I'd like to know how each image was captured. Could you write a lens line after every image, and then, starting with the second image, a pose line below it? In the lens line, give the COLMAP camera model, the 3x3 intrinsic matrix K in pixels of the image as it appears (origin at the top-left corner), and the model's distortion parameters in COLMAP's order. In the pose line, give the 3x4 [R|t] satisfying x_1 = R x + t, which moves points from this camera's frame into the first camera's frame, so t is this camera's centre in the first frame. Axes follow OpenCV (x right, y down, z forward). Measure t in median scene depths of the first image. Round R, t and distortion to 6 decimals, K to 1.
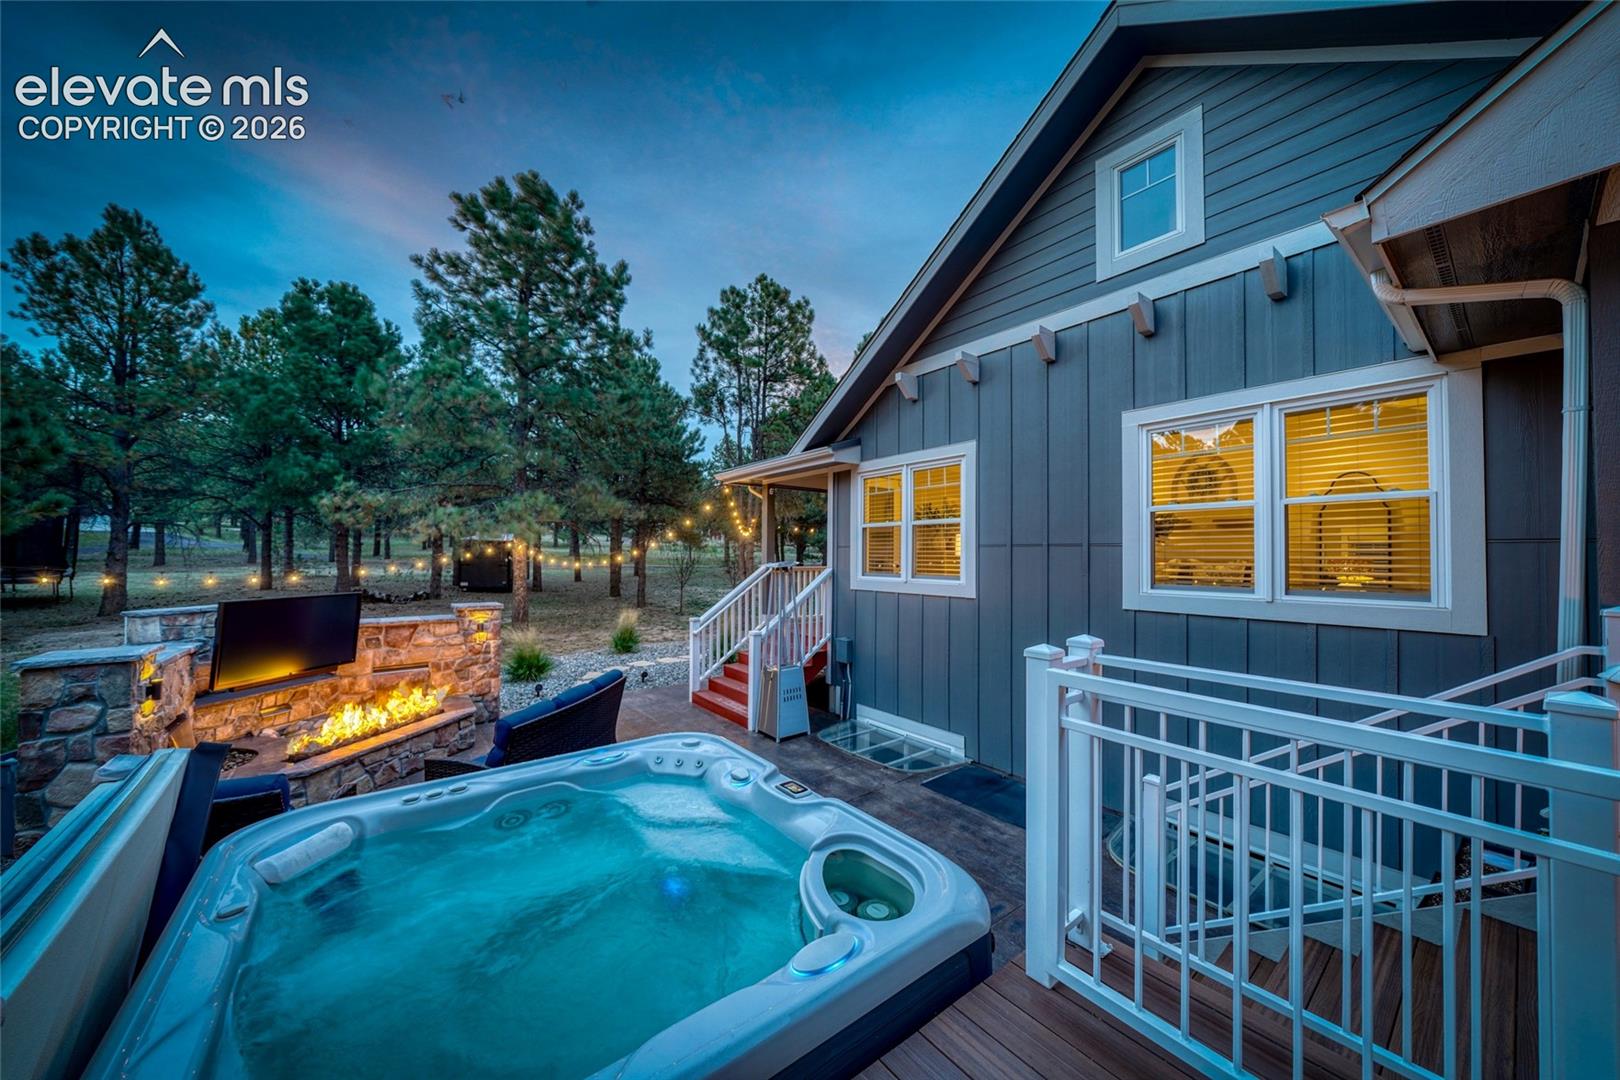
lens RADIAL K [[561.3, 0, 787.0], [0, 561.3, 543.1], [0, 0, 1]] dist [-0.000867, -0.000038]
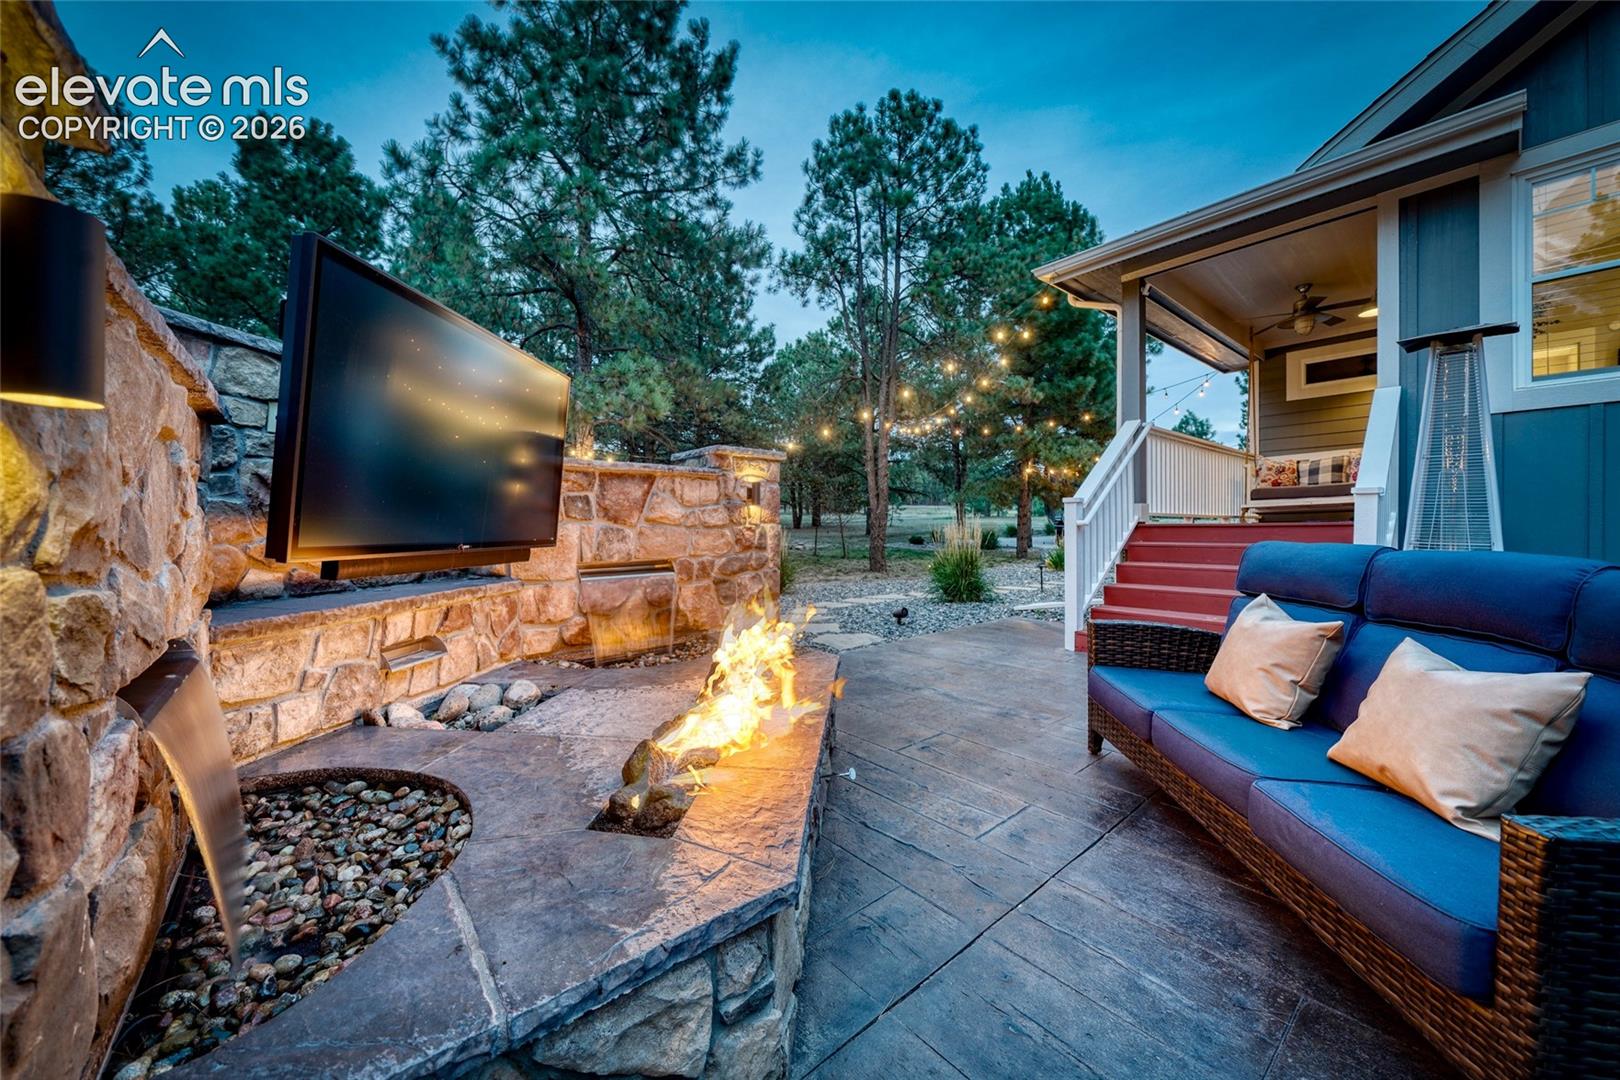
lens RADIAL K [[582.1, 0, 737.8], [0, 582.1, 527.2], [0, 0, 1]] dist [0.000145, 0.000082]
pose [[0.999906, -0.012678, 0.005149, -0.573570], [0.012601, 0.999811, 0.014833, 0.174568], [-0.005336, -0.014767, 0.999877, 0.510766]]
